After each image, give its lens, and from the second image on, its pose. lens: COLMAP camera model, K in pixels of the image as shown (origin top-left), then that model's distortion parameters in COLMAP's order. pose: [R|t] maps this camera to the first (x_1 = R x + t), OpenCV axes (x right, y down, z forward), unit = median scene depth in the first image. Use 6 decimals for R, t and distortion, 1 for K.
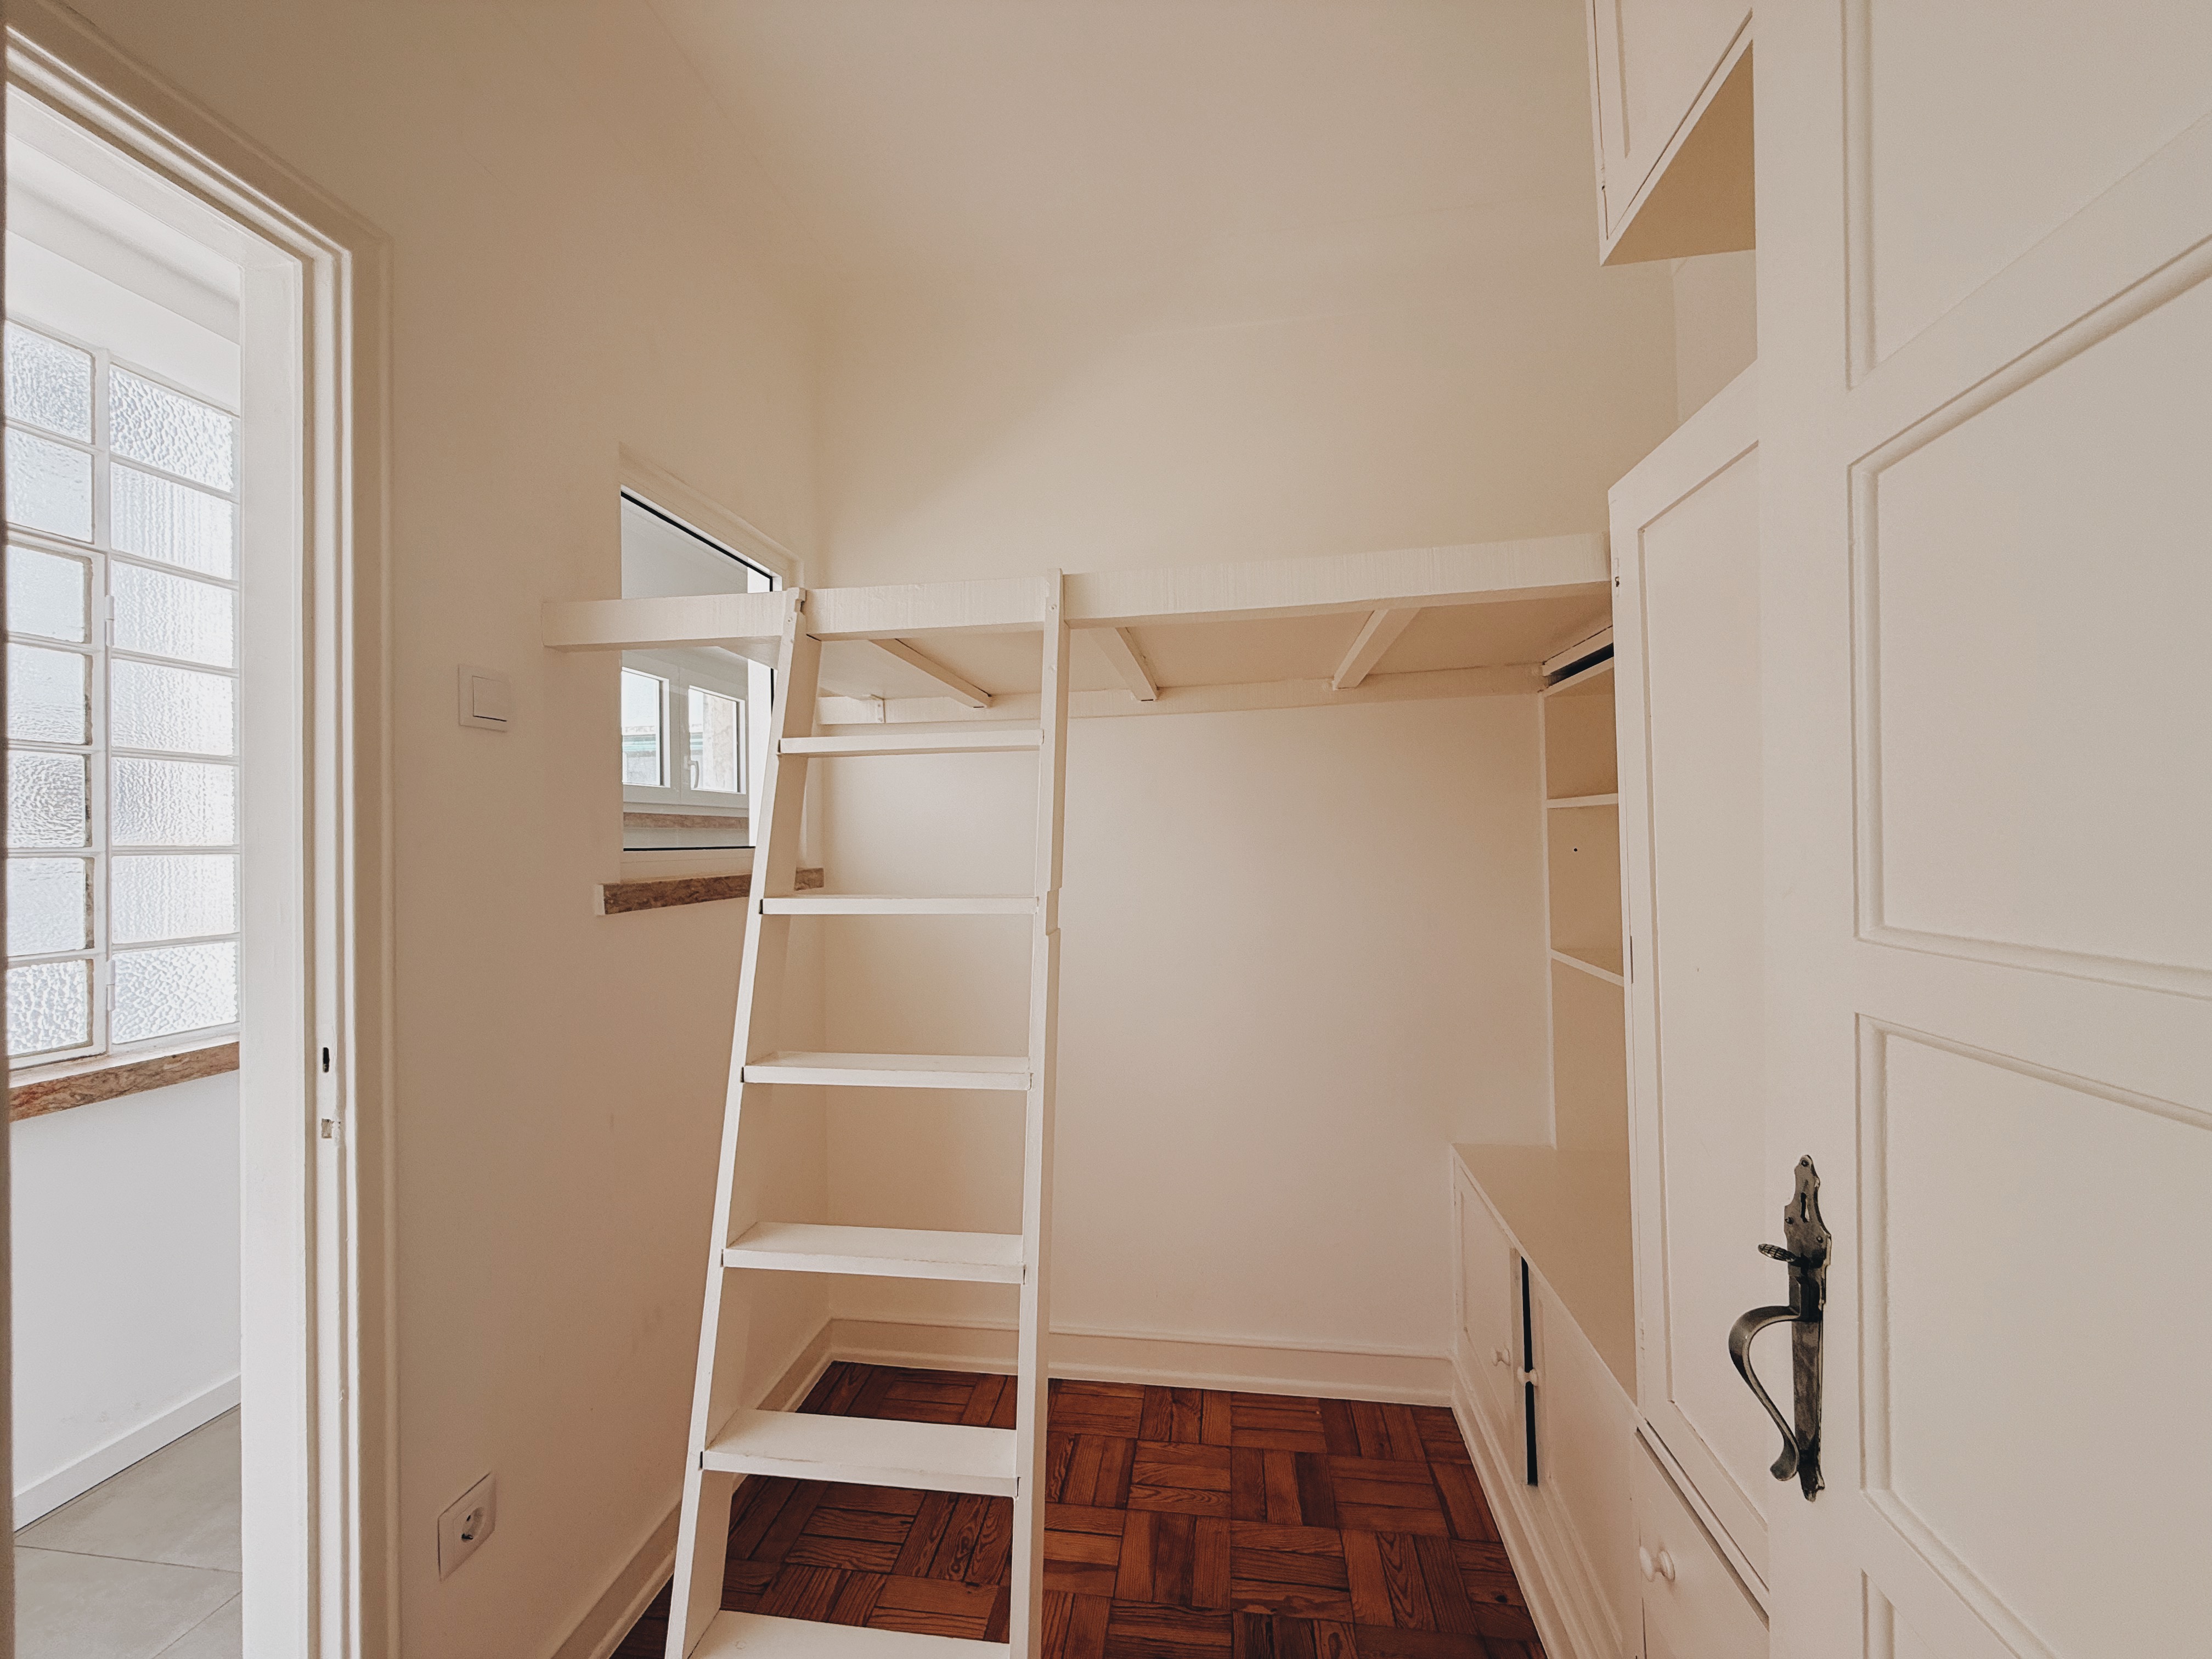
lens RADIAL K [[878.2, 0, 1099.3], [0, 878.2, 828.3], [0, 0, 1]] dist [0.001157, 0.000116]
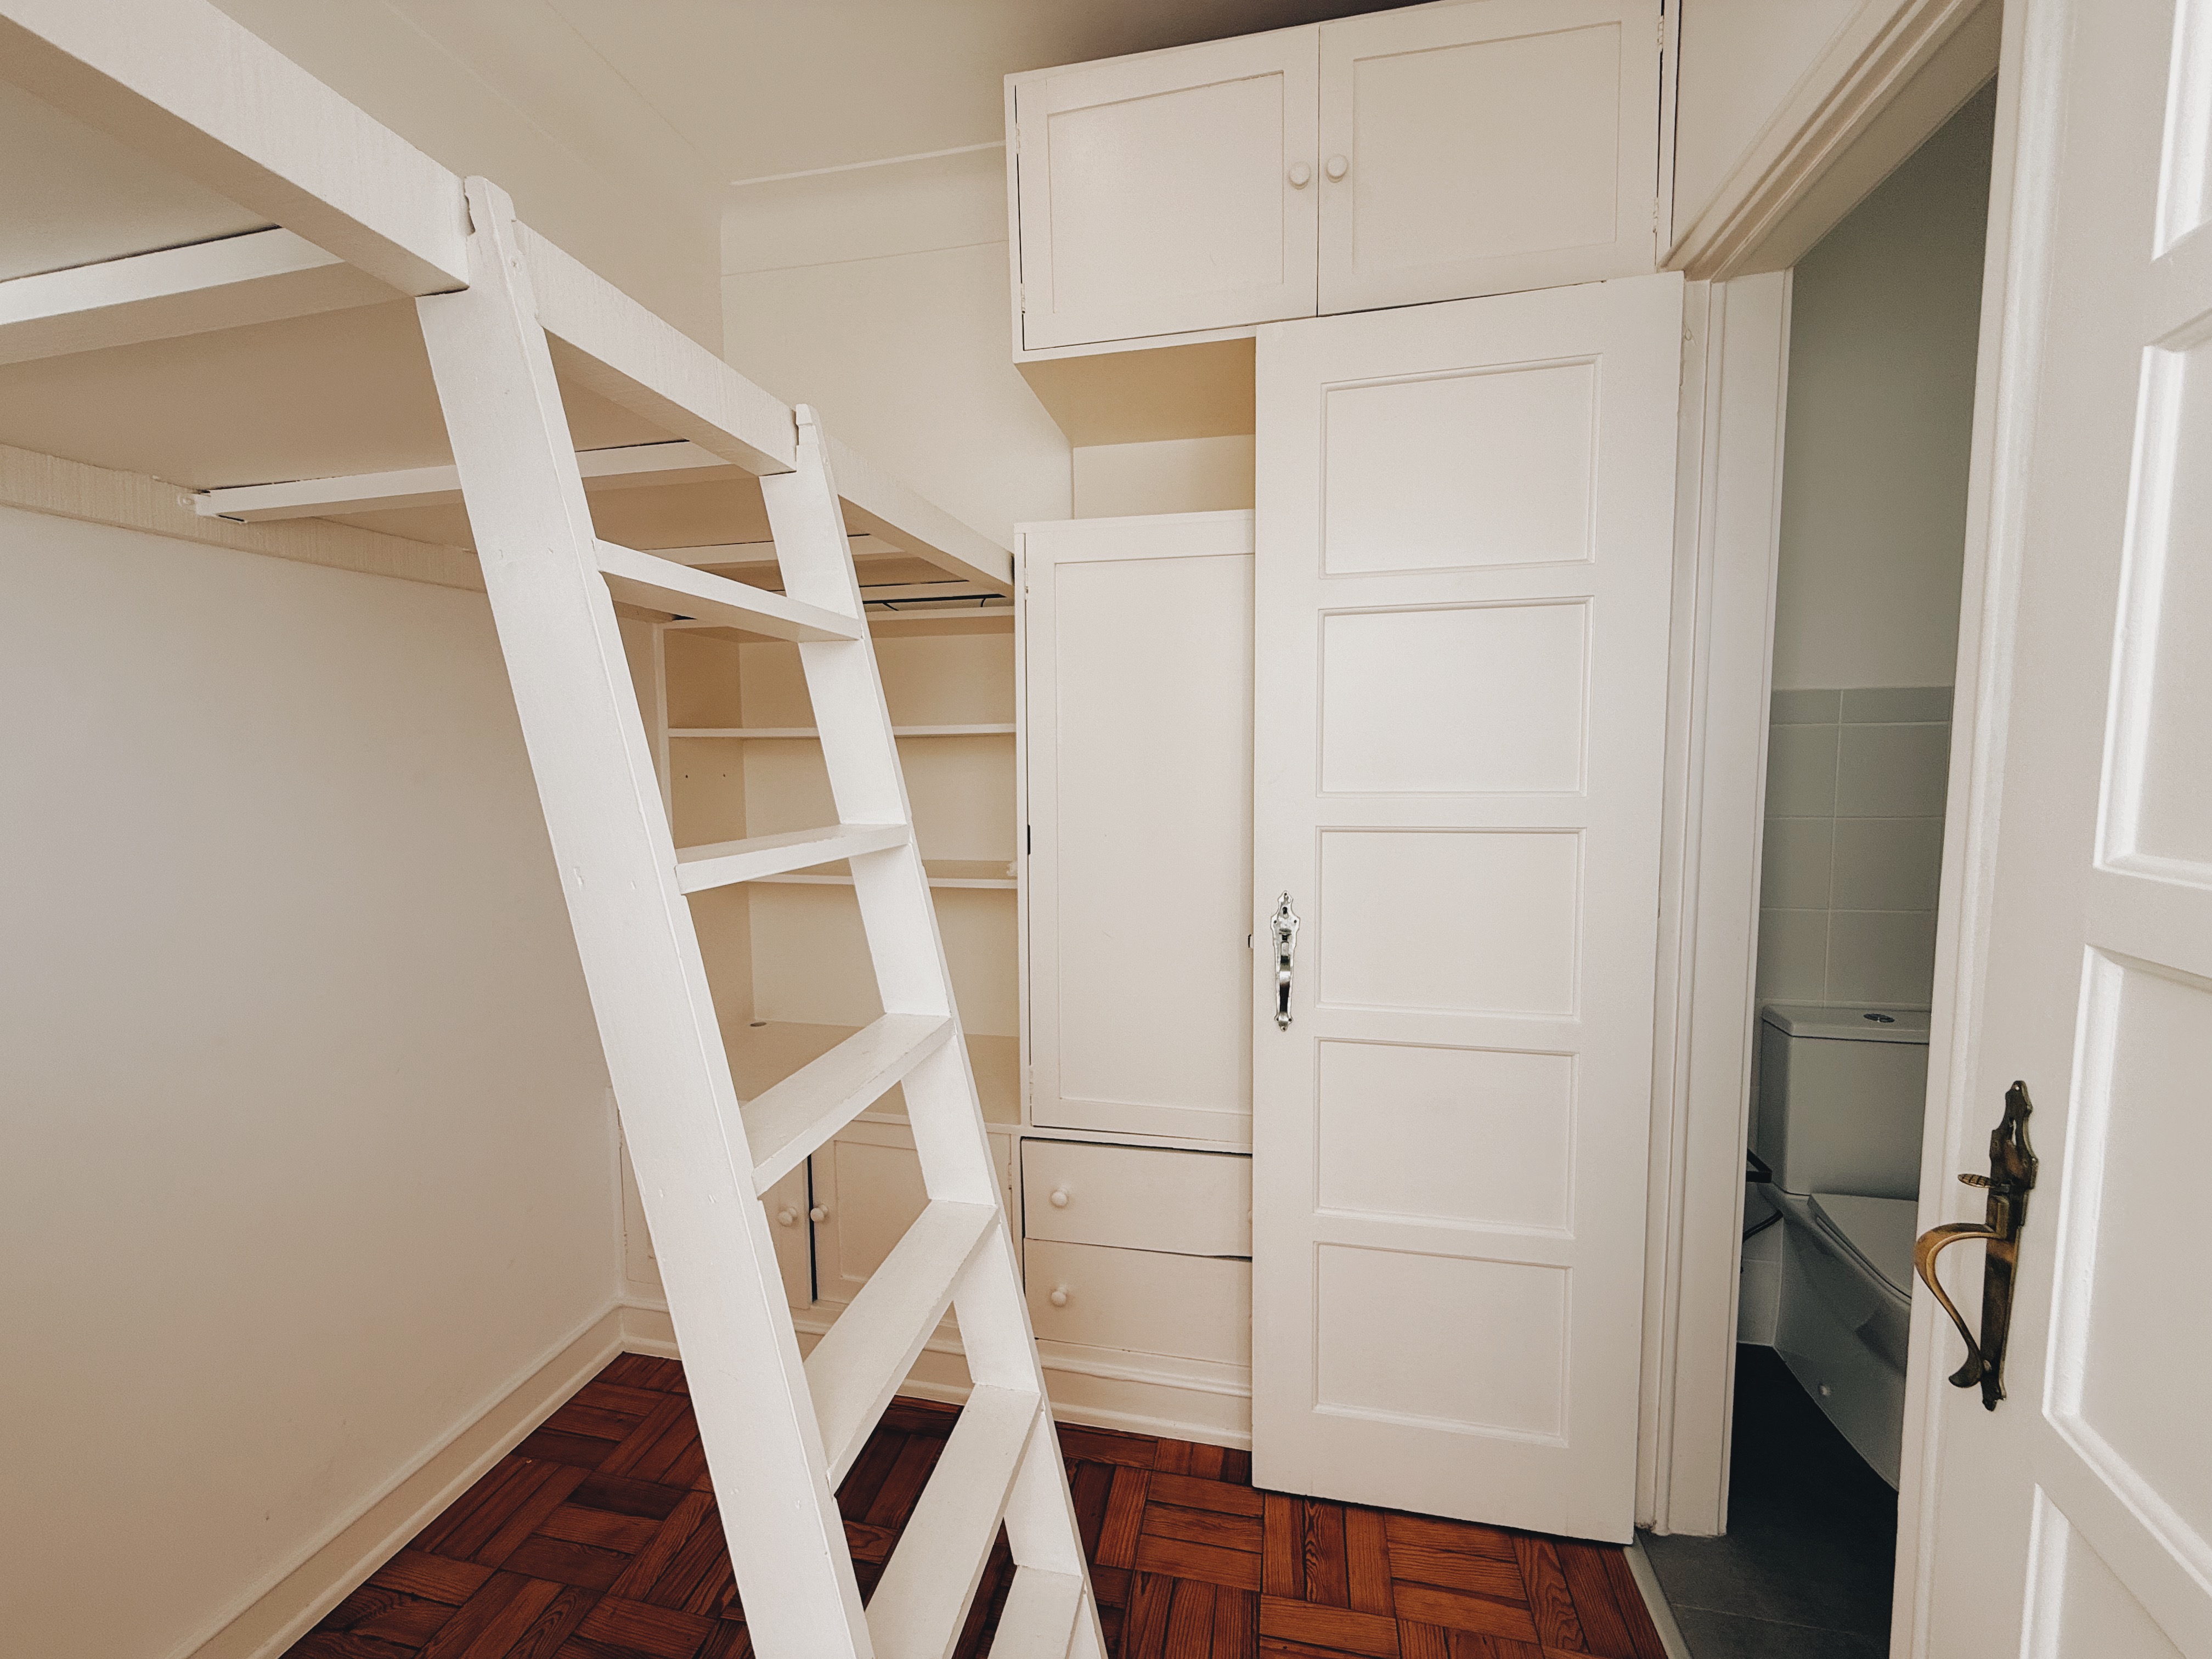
lens RADIAL K [[893.8, 0, 1098.9], [0, 893.8, 824.9], [0, 0, 1]] dist [0.002725, 0.000086]
pose [[0.066501, -0.065736, 0.995619, -0.560602], [-0.009221, 0.997744, 0.066492, 0.007235], [-0.997744, -0.013602, 0.065744, 0.455581]]
